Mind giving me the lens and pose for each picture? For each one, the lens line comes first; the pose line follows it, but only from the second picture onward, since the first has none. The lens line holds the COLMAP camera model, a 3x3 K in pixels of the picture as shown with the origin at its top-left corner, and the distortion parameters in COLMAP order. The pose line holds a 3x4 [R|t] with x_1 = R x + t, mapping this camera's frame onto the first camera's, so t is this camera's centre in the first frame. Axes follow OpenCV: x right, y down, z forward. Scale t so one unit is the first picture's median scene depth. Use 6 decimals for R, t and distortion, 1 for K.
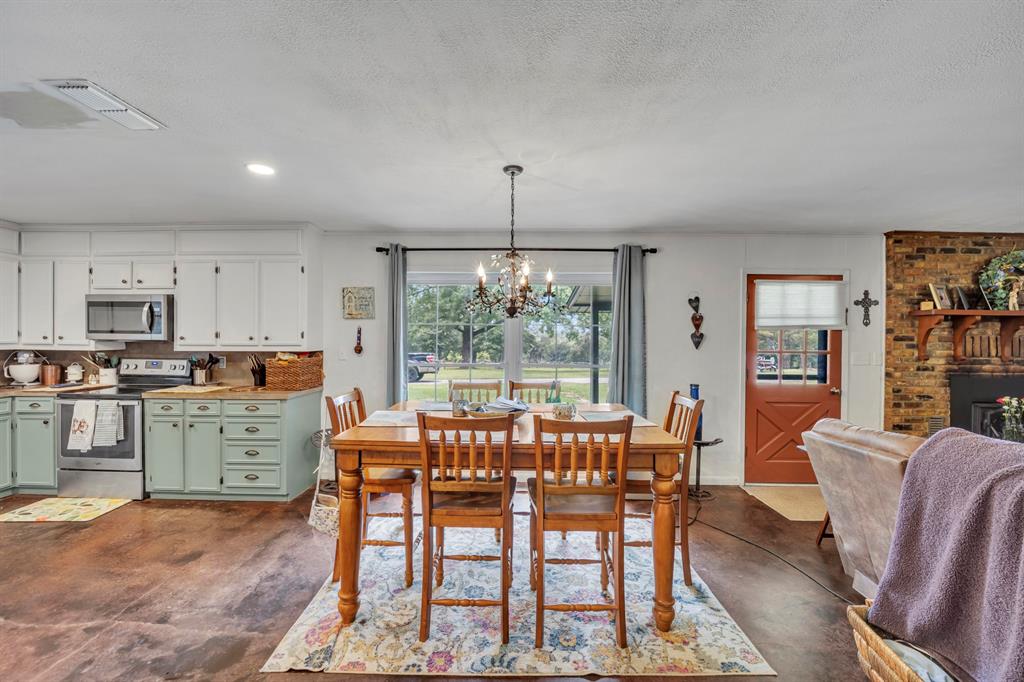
lens RADIAL K [[416.2, 0, 512.0], [0, 416.2, 341.0], [0, 0, 1]] dist [-0.016469, -0.000372]
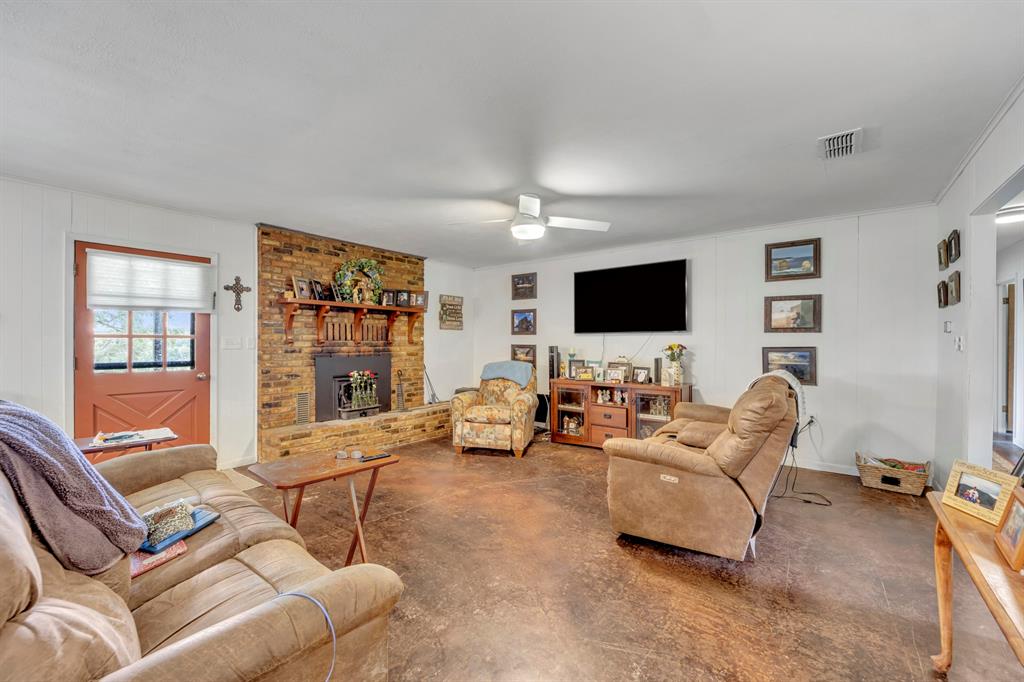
lens RADIAL K [[416.2, 0, 512.0], [0, 416.2, 341.0], [0, 0, 1]] dist [-0.016469, -0.000372]
pose [[0.604063, -0.005353, 0.796919, 0.461997], [0.004861, 0.999984, 0.003033, 0.039420], [-0.796922, 0.002042, 0.604079, -0.177073]]
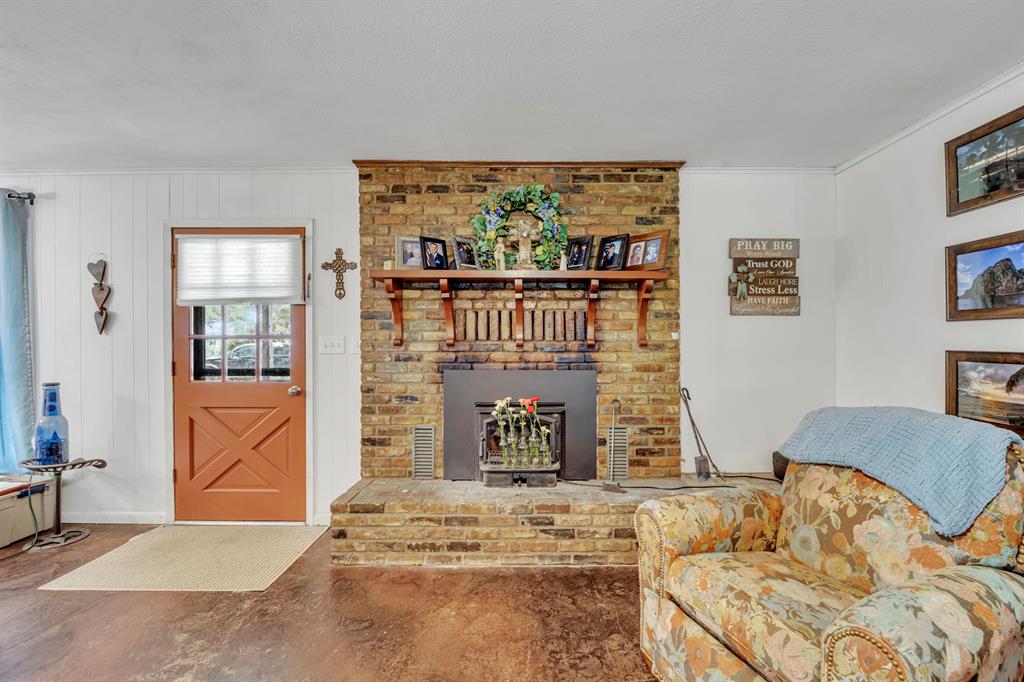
lens RADIAL K [[424.8, 0, 524.7], [0, 424.8, 341.7], [0, 0, 1]] dist [-0.009528, -0.000090]
pose [[0.999840, -0.009018, 0.015458, 1.197366], [0.009045, 0.999958, -0.001708, 0.042641], [-0.015441, 0.001848, 0.999879, 0.270912]]
